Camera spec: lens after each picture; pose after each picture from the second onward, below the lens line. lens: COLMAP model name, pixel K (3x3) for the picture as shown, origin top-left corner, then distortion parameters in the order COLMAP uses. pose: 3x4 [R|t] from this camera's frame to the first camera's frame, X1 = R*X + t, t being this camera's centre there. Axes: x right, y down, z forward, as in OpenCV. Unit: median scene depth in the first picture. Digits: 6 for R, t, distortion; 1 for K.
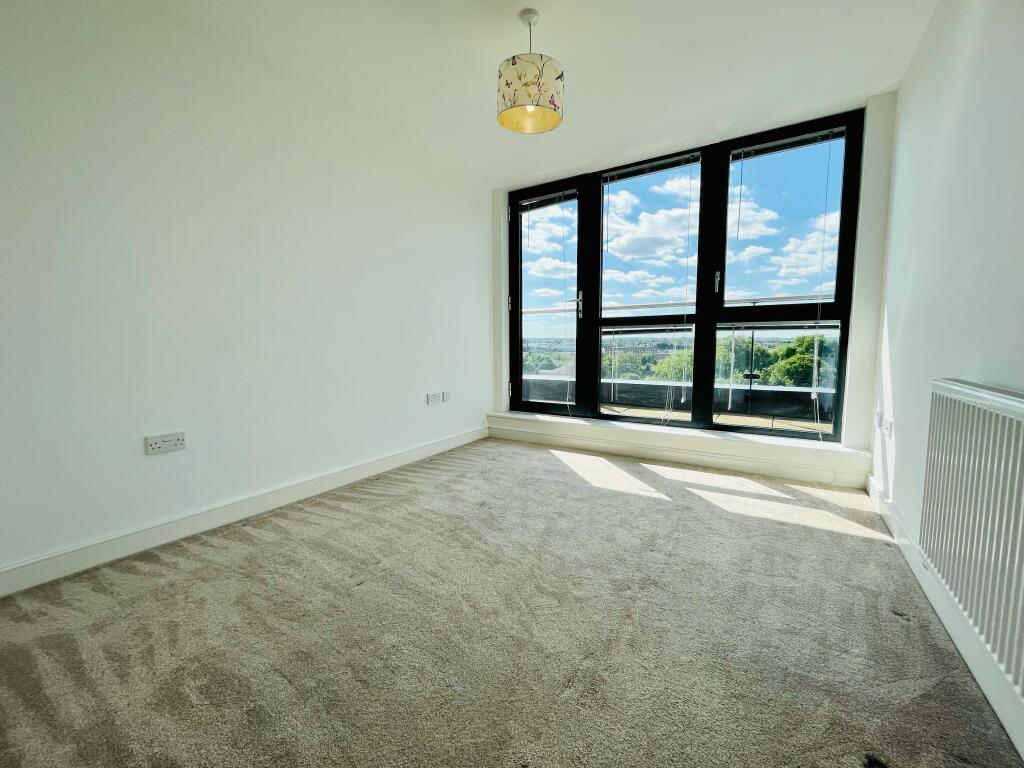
lens RADIAL K [[416.0, 0, 510.4], [0, 416.0, 383.9], [0, 0, 1]] dist [-0.001624, 0.000094]
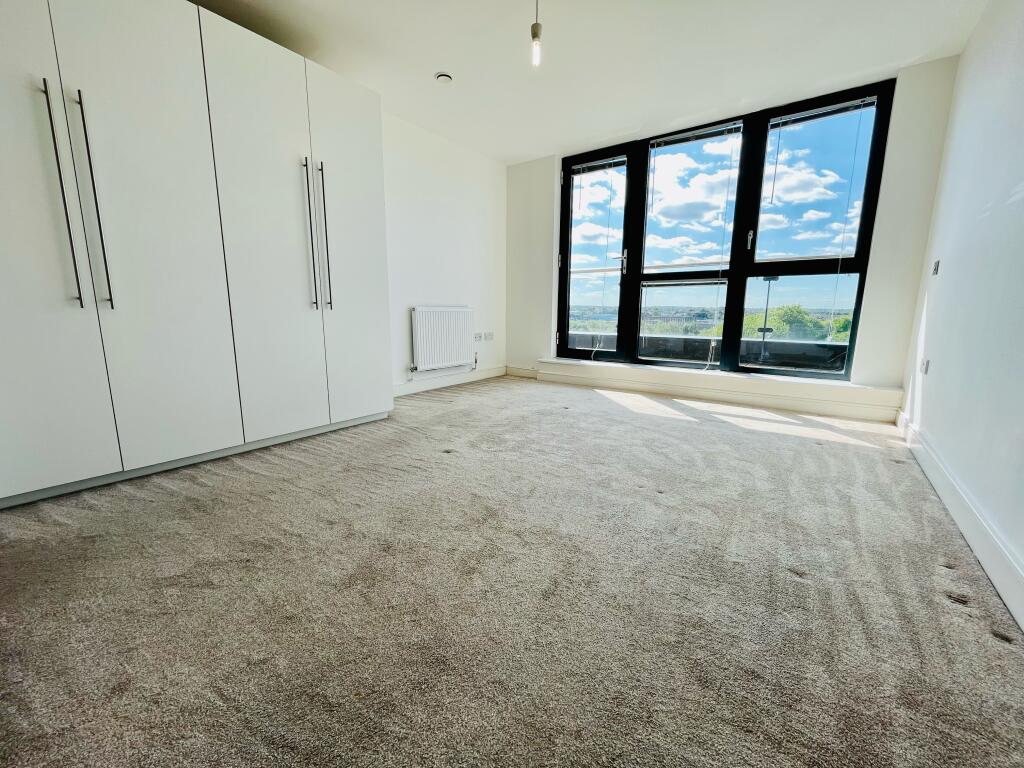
lens RADIAL K [[418.0, 0, 512.0], [0, 418.0, 384.0], [0, 0, 1]] dist [-0.000770, 0.000132]
pose [[0.996916, 0.029458, -0.072736, -0.043432], [-0.024217, 0.997116, 0.071922, 0.066747], [0.074645, -0.069939, 0.994755, -0.170245]]
